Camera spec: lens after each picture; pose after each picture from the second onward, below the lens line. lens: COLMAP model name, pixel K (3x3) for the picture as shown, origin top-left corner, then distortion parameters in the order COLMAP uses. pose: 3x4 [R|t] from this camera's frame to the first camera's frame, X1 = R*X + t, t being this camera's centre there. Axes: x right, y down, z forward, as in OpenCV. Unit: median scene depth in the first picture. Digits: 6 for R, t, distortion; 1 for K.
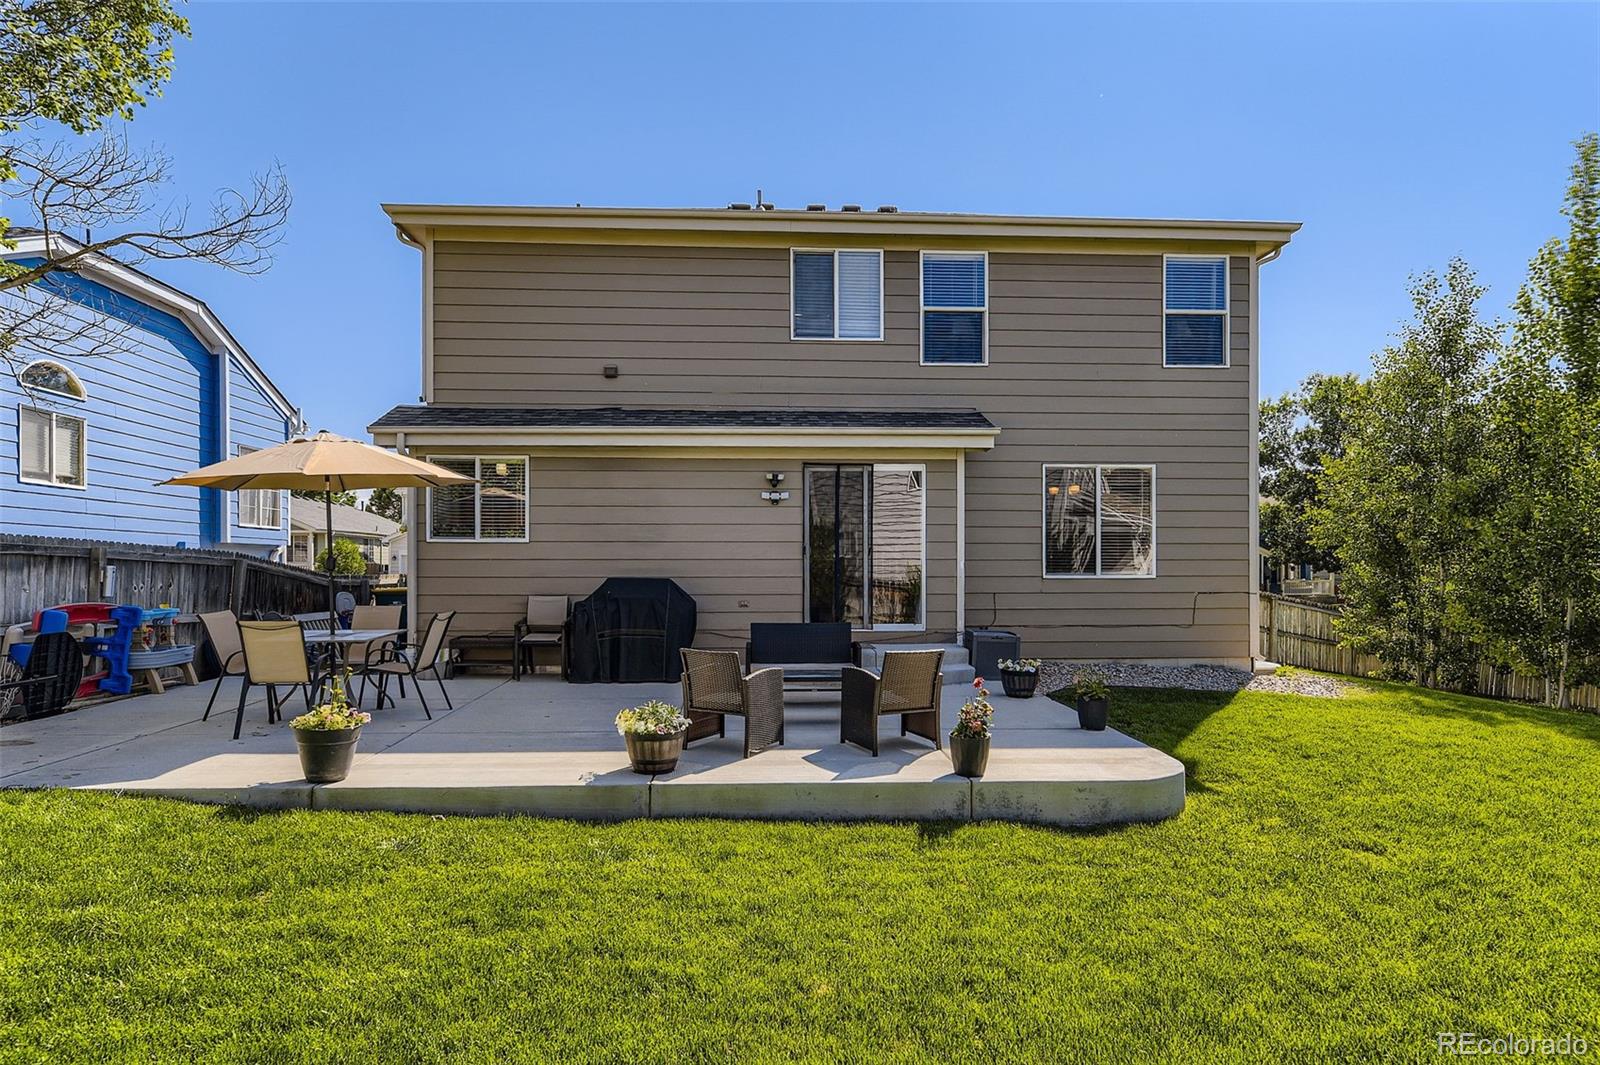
lens RADIAL K [[887.1, 0, 784.8], [0, 887.1, 579.1], [0, 0, 1]] dist [-0.001176, -0.000561]
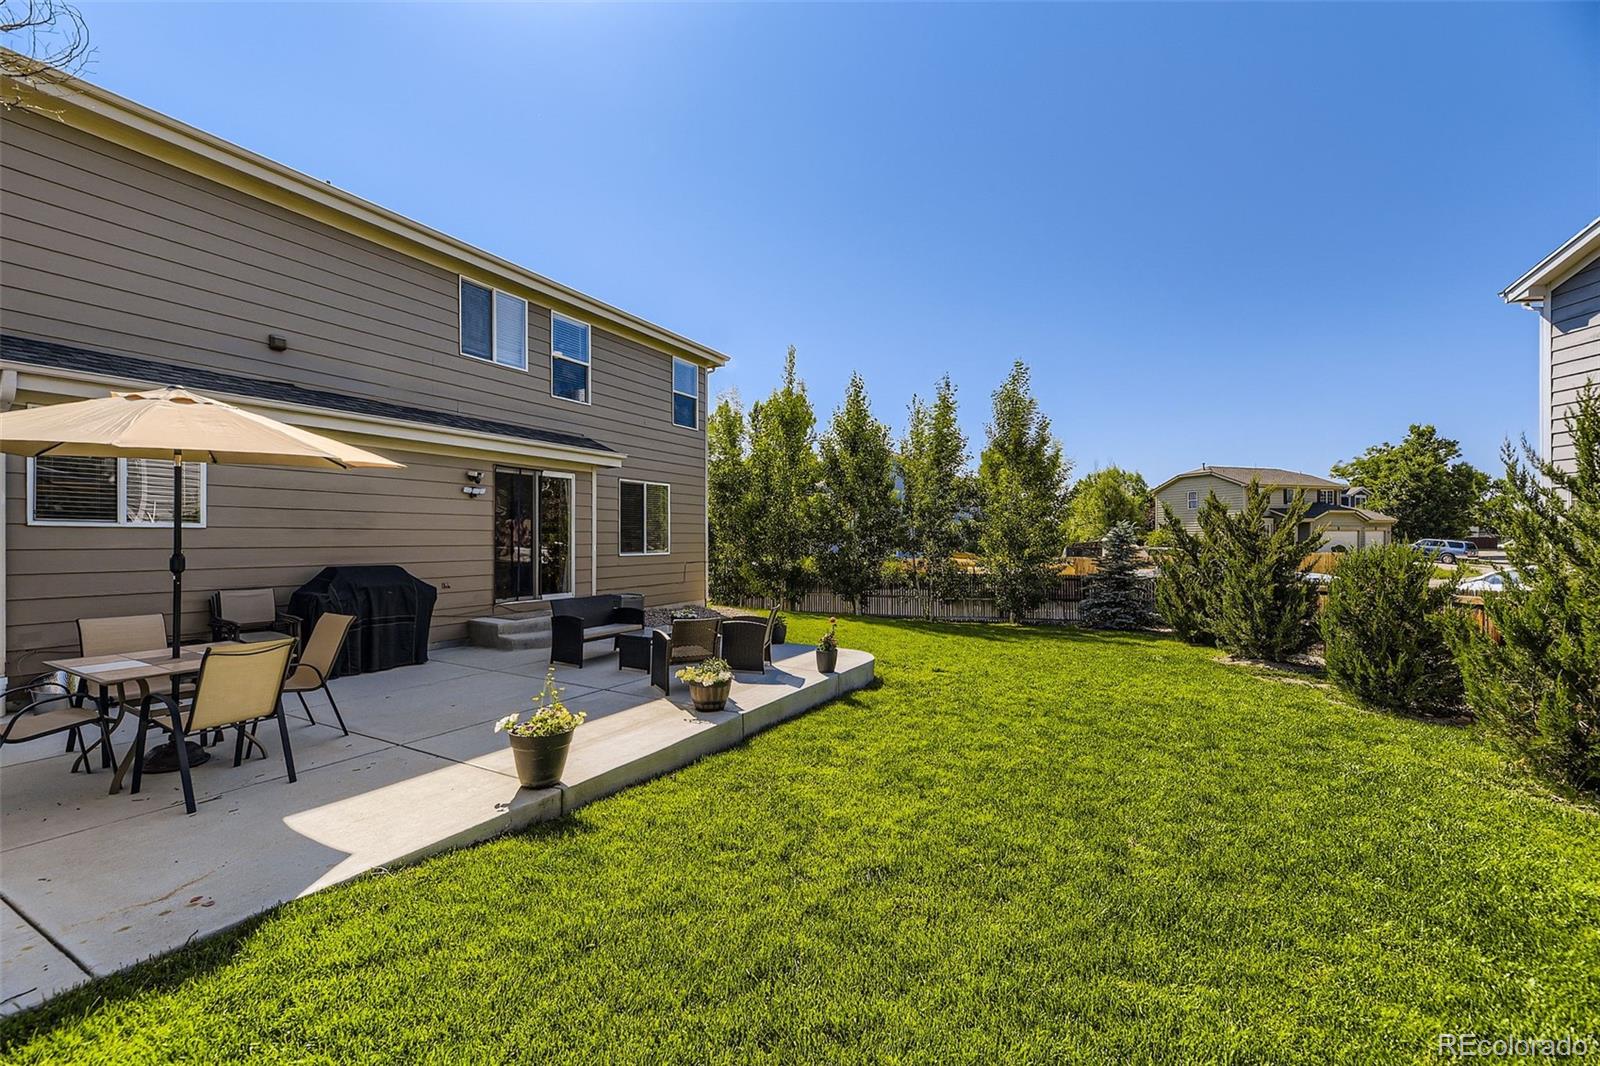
lens RADIAL K [[651.8, 0, 793.9], [0, 651.8, 541.7], [0, 0, 1]] dist [0.017514, -0.001577]
pose [[0.538164, -0.003326, 0.842833, -0.484922], [0.010029, 0.999947, -0.002458, -0.019993], [-0.842780, 0.009776, 0.538169, 0.179963]]
